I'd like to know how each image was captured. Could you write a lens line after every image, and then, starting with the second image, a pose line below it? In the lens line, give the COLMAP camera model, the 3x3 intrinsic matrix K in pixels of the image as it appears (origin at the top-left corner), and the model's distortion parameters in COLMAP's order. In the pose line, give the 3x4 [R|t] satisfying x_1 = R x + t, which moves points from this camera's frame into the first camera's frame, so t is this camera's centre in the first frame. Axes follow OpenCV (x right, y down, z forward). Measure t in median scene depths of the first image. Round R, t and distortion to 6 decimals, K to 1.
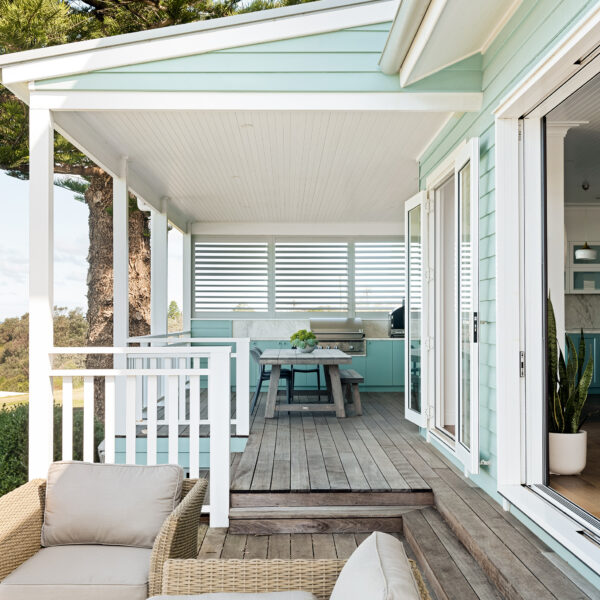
lens RADIAL K [[788.8, 0, 300.0], [0, 788.8, 300.0], [0, 0, 1]] dist [0.009731, 0.004138]
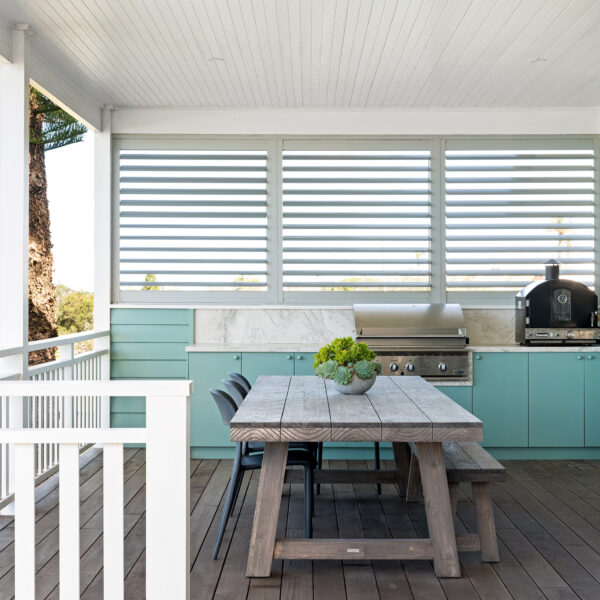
lens RADIAL K [[1129.0, 0, 300.0], [0, 1129.0, 300.0], [0, 0, 1]] dist [-0.007553, -0.007758]
pose [[0.999739, 0.001458, -0.022790, -0.004734], [-0.000834, 0.999625, 0.027360, 0.001298], [0.022822, -0.027334, 0.999366, 0.314664]]
